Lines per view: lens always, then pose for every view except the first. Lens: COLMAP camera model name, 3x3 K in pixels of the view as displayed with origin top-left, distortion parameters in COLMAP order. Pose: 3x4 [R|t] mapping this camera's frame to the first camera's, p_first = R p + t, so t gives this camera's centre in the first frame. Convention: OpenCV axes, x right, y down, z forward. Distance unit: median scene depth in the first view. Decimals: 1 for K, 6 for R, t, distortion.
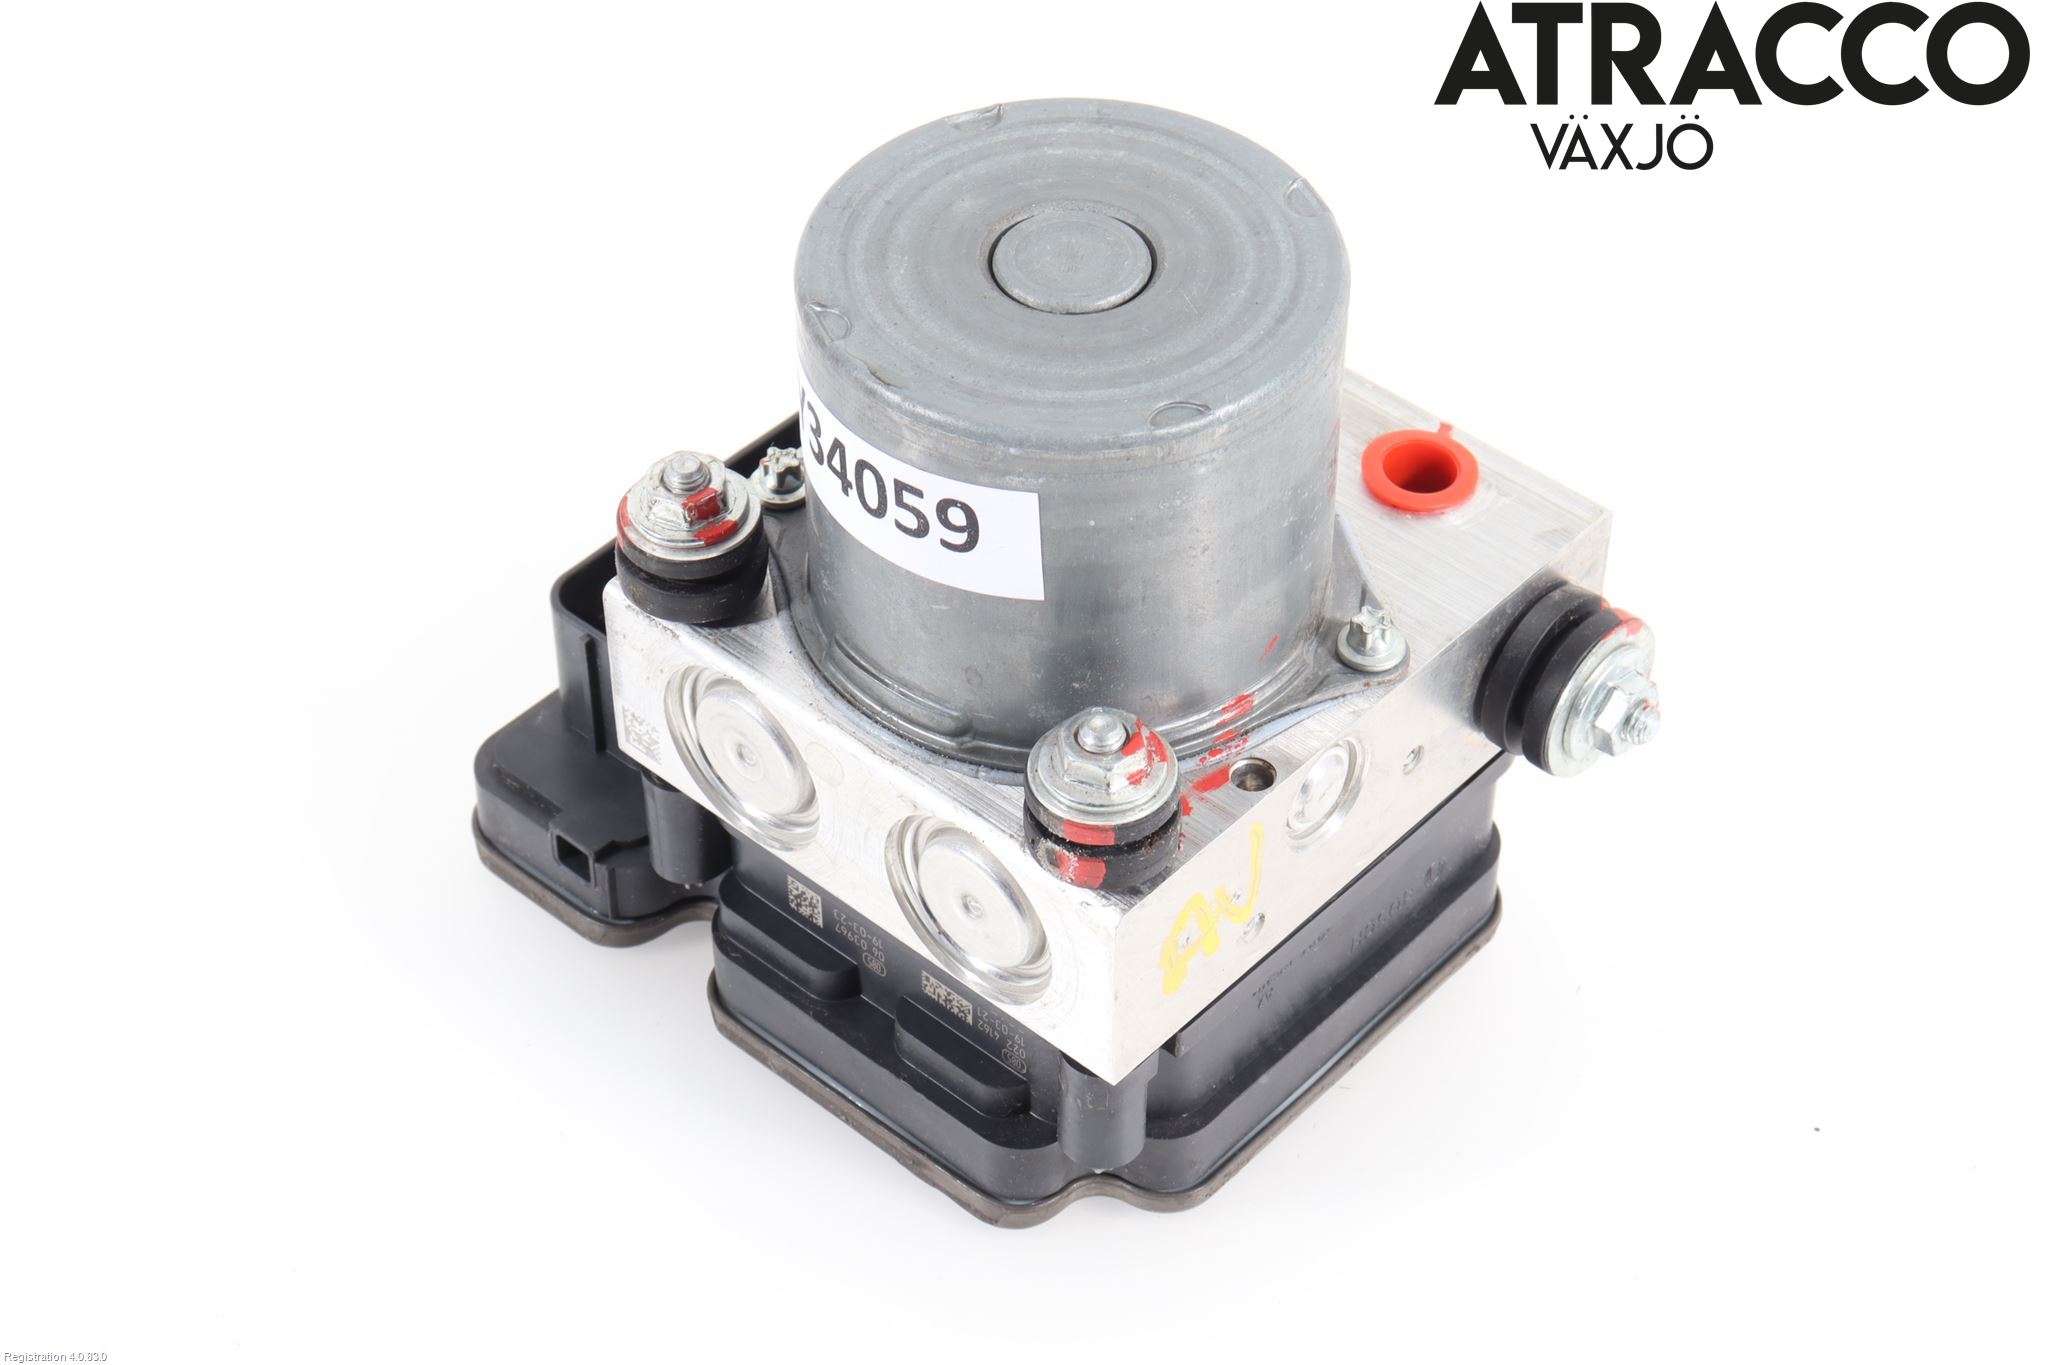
lens RADIAL K [[4086.9, 0, 1024.0], [0, 4086.9, 682.5], [0, 0, 1]] dist [0.003028, -0.008334]
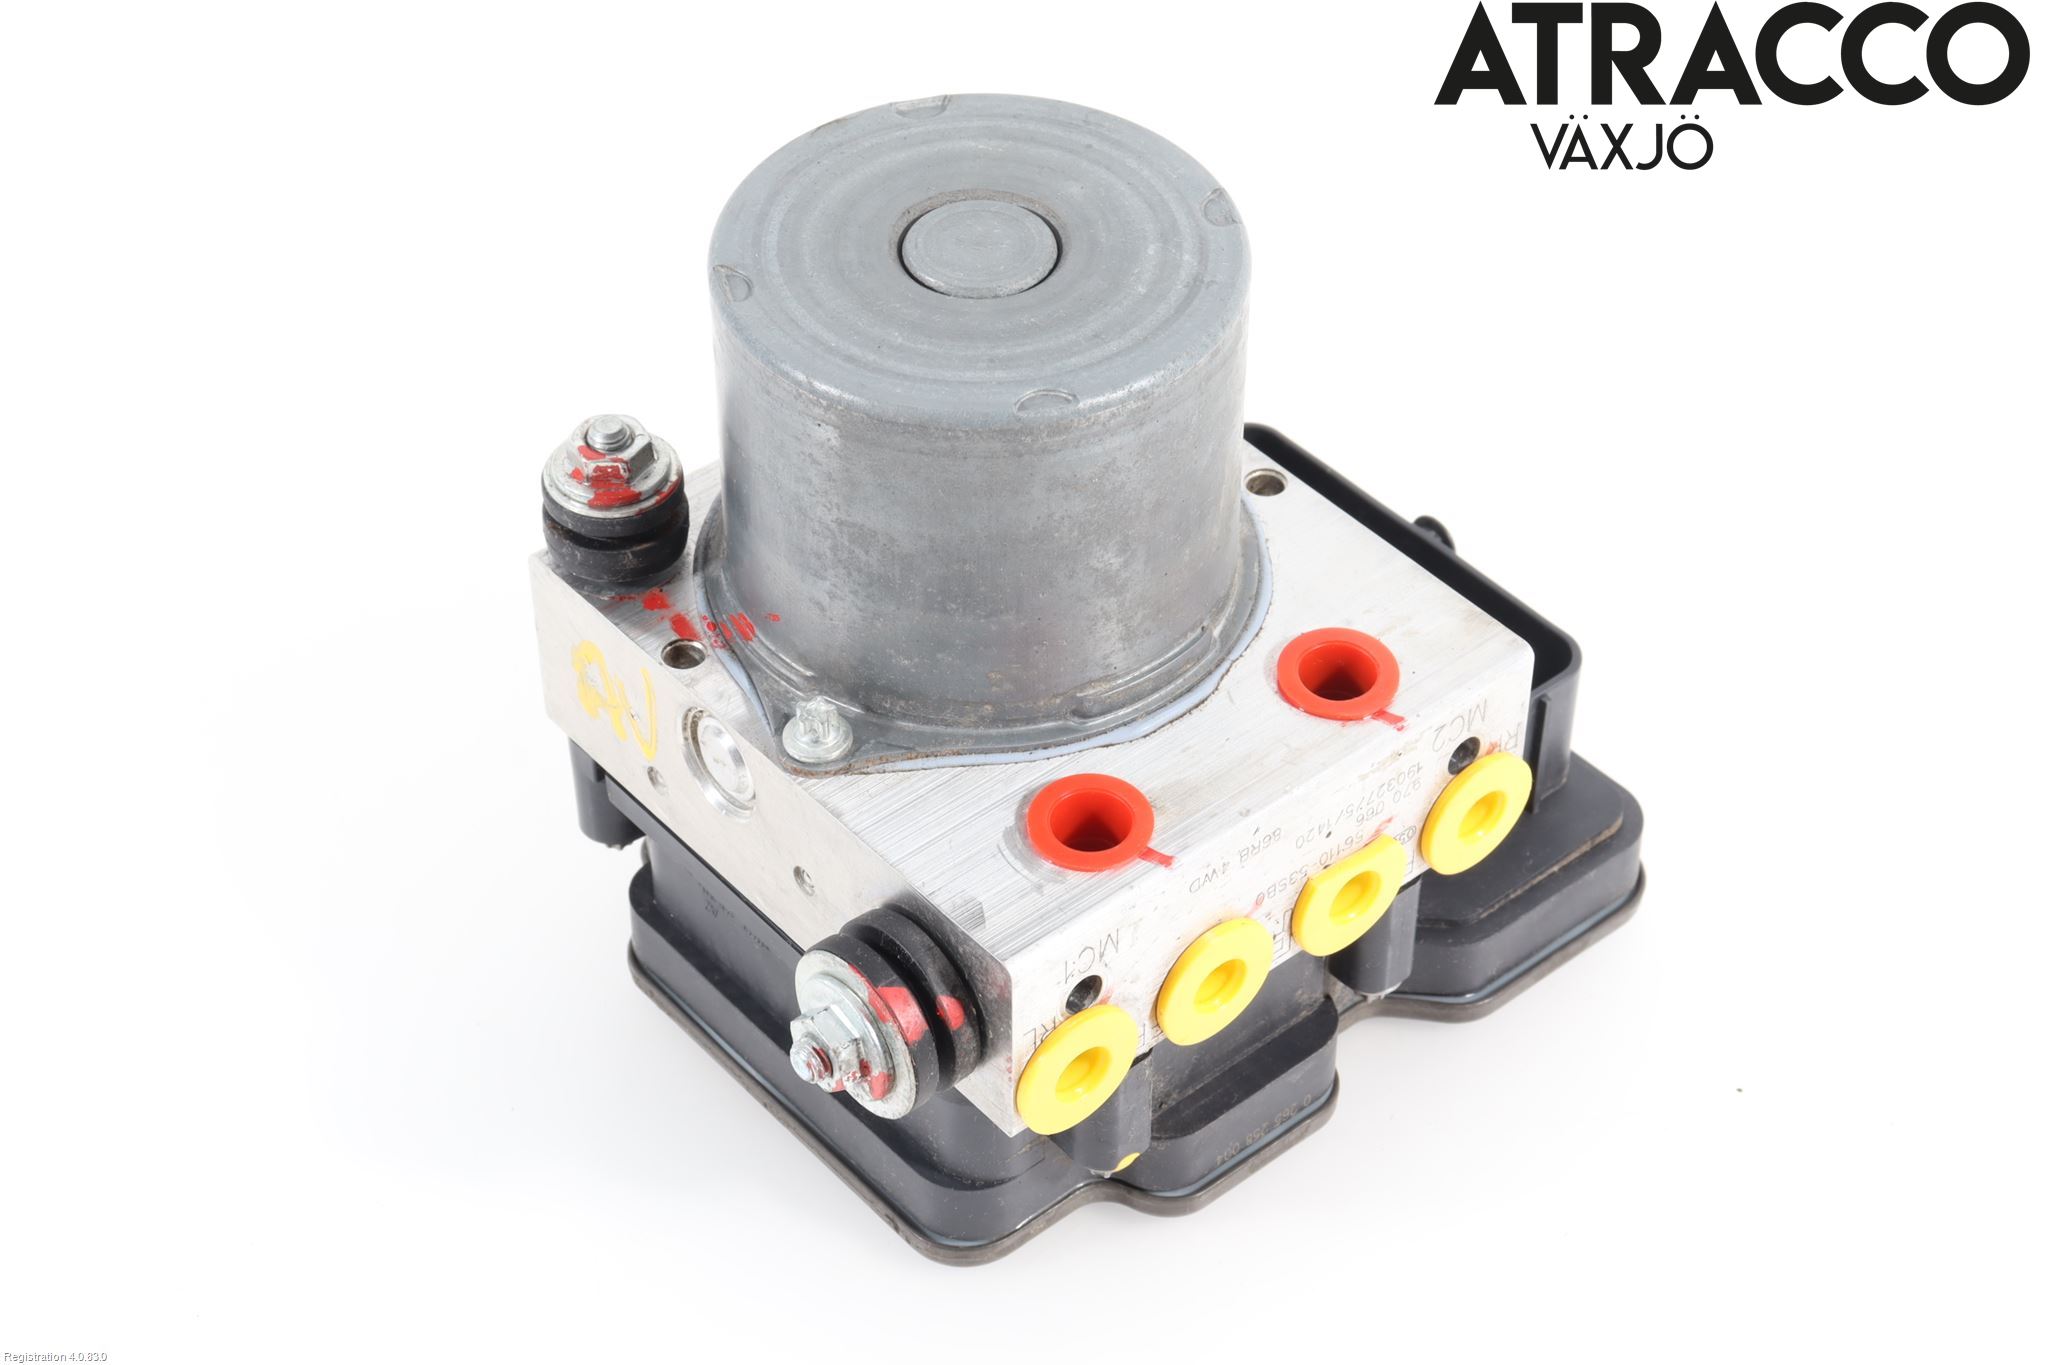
lens RADIAL K [[4086.9, 0, 1024.0], [0, 4086.9, 682.5], [0, 0, 1]] dist [0.003028, -0.008334]
pose [[-0.140001, 0.673127, -0.726154, 0.811430], [-0.689217, 0.460295, 0.559561, -0.621728], [0.710901, 0.578817, 0.399489, 0.649180]]
